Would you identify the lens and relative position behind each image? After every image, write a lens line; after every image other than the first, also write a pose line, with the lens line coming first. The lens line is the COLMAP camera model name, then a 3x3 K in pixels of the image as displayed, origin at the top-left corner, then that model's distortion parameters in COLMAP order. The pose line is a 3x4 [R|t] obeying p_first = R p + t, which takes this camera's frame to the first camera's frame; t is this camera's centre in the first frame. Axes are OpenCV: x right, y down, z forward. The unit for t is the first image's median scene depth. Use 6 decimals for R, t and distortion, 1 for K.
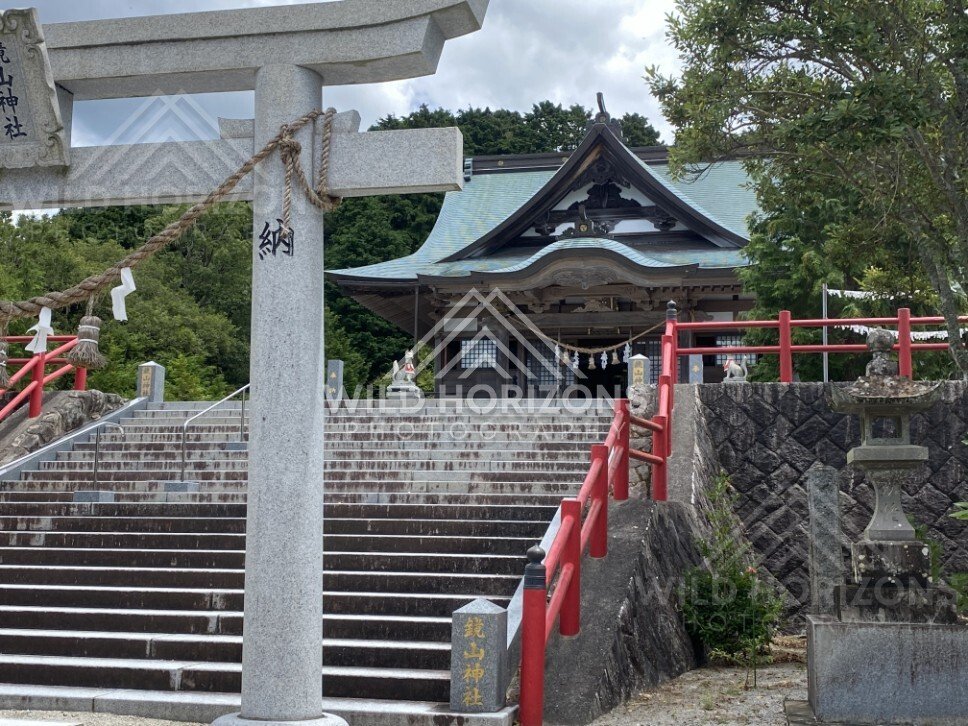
lens RADIAL K [[1591.4, 0, 484.1], [0, 1591.4, 362.9], [0, 0, 1]] dist [0.012989, 0.004642]
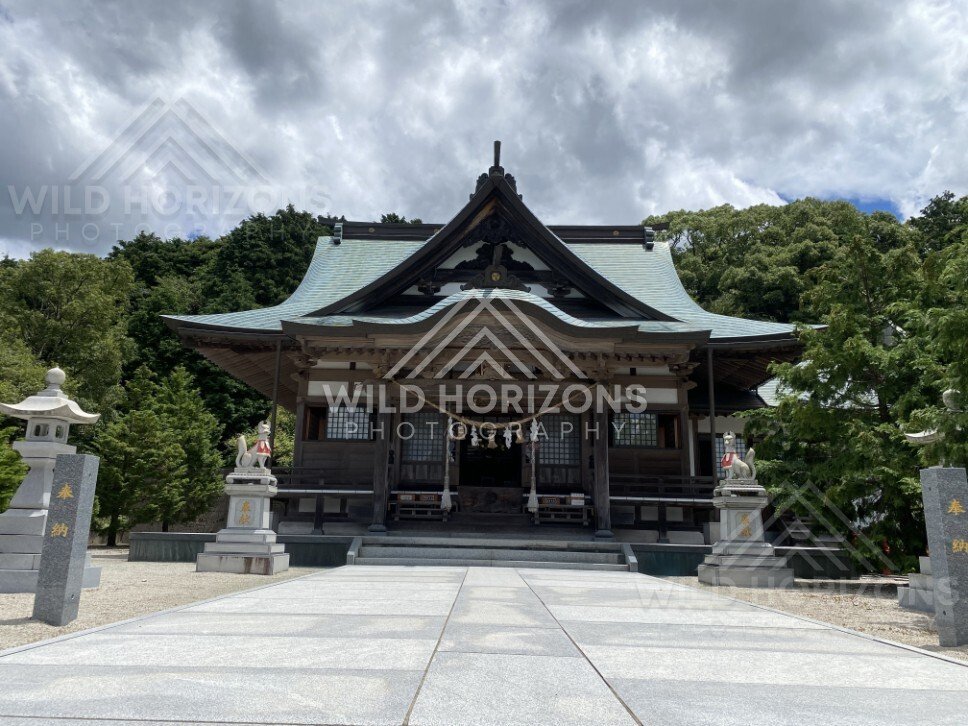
lens RADIAL K [[715.5, 0, 484.0], [0, 715.5, 363.0], [0, 0, 1]] dist [0.063885, -0.089712]
pose [[0.969185, 0.050654, 0.241068, -0.028062], [-0.033326, 0.996595, -0.075423, -0.011259], [-0.244068, 0.065065, 0.967573, 0.600536]]
